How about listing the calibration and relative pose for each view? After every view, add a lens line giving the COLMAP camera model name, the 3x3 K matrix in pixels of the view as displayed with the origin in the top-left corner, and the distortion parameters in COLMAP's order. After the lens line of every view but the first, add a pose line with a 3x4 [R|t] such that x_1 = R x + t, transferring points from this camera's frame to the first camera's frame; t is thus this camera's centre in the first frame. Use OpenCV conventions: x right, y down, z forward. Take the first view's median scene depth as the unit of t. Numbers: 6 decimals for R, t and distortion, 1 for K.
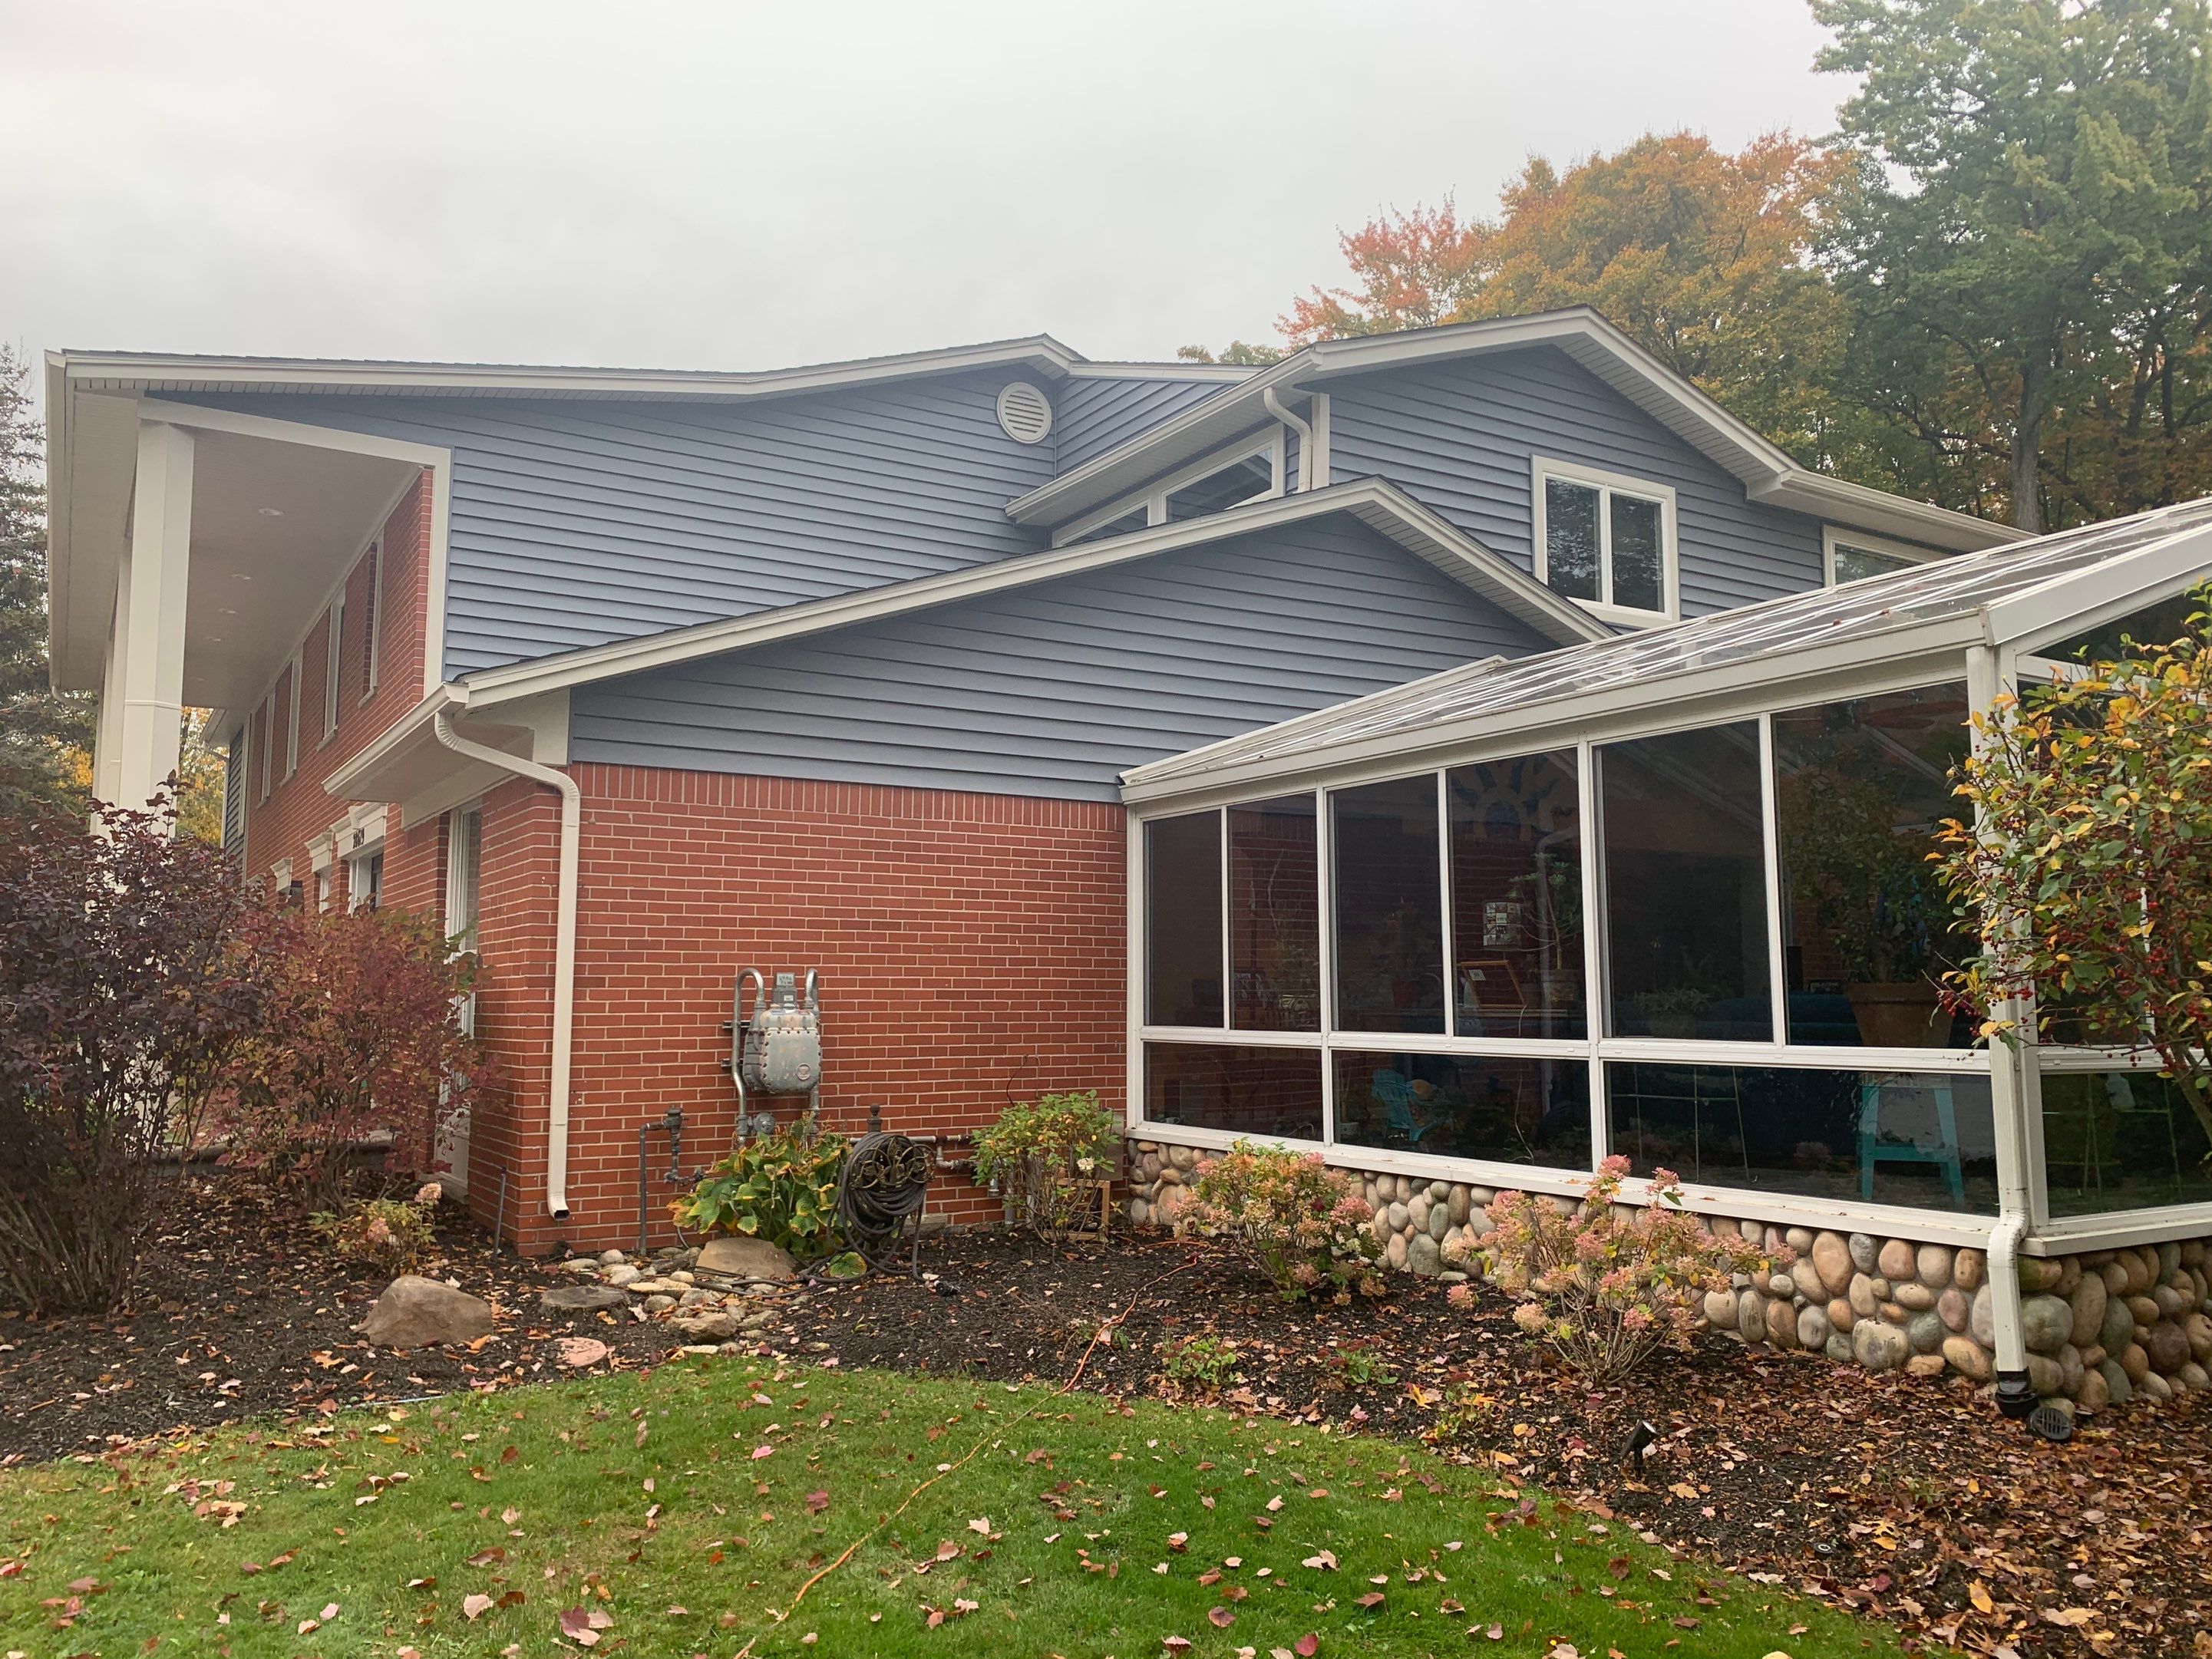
lens RADIAL K [[1653.5, 0, 1103.7], [0, 1653.5, 794.7], [0, 0, 1]] dist [0.057421, -0.025529]
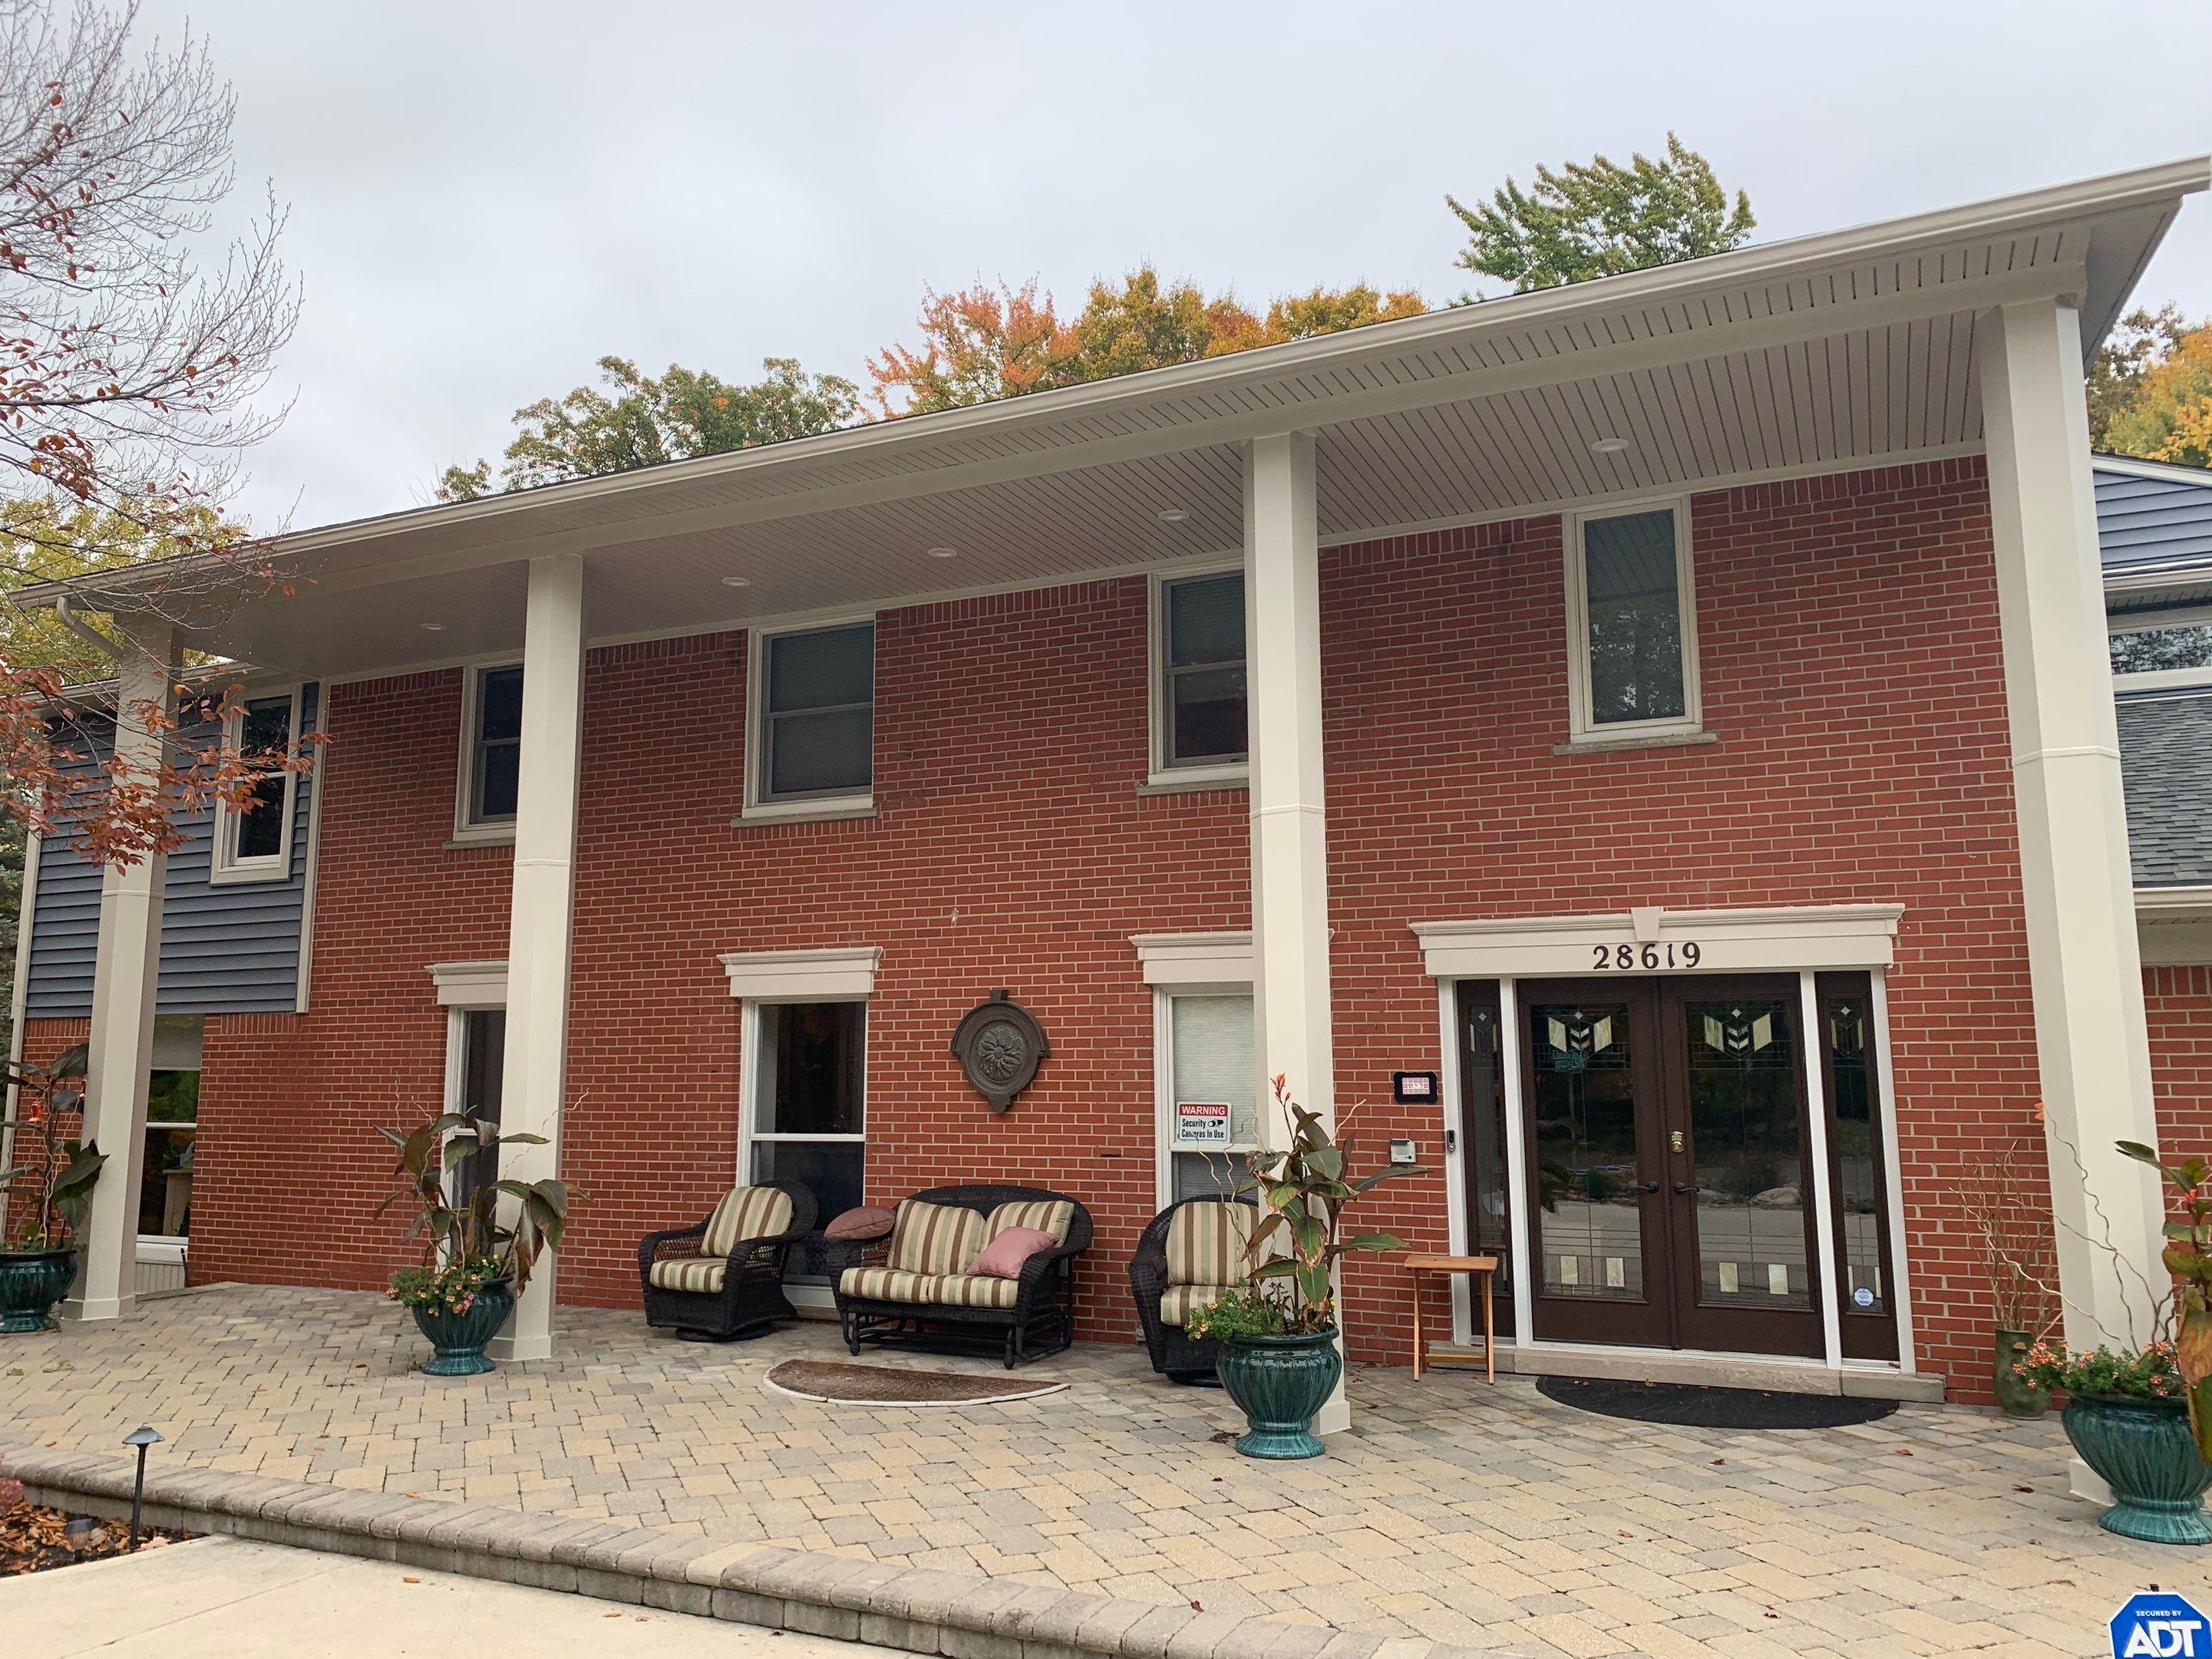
lens RADIAL K [[1641.7, 0, 1073.1], [0, 1641.7, 761.7], [0, 0, 1]] dist [0.145825, -0.210338]
pose [[0.841667, 0.097745, 0.531077, -0.379654], [-0.064897, 0.994662, -0.080218, 0.007582], [-0.536083, 0.033052, 0.843518, 0.217813]]
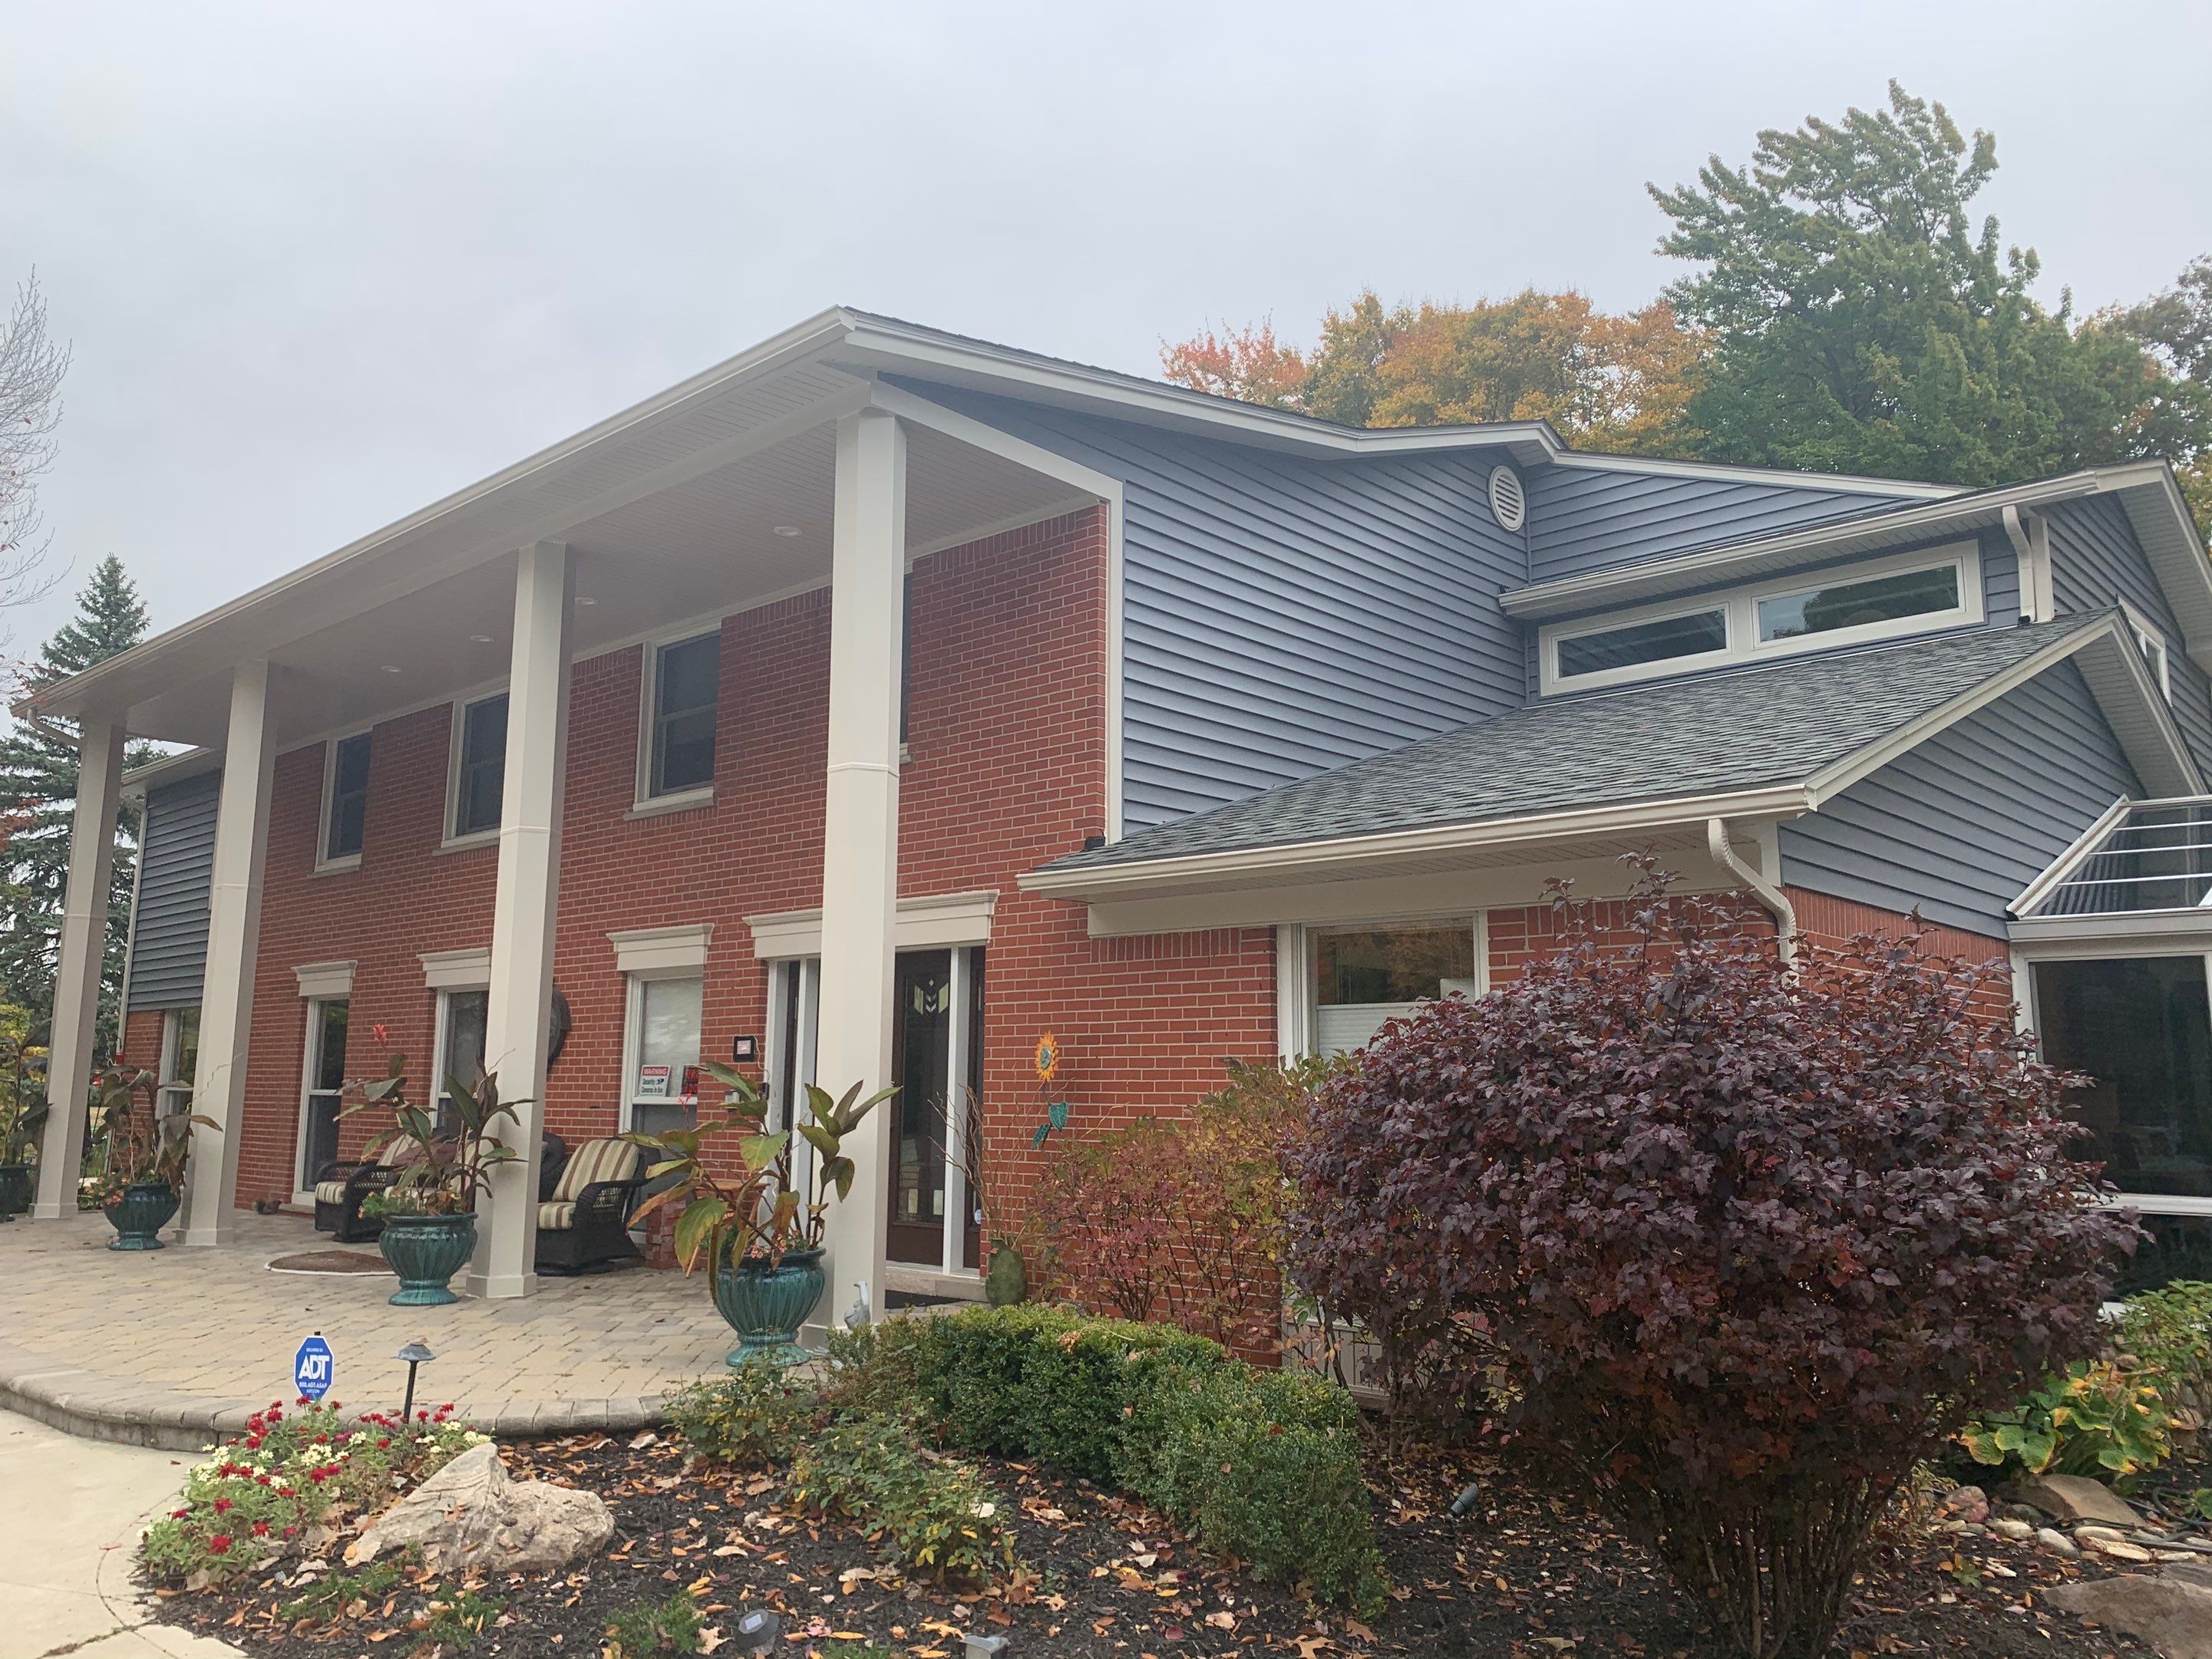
lens RADIAL K [[1653.5, 0, 1103.7], [0, 1653.5, 794.7], [0, 0, 1]] dist [0.057421, -0.025529]
pose [[0.964091, 0.057619, 0.259246, -0.198396], [-0.043709, 0.997294, -0.059111, 0.000252], [-0.261950, 0.045657, 0.964001, 0.067863]]
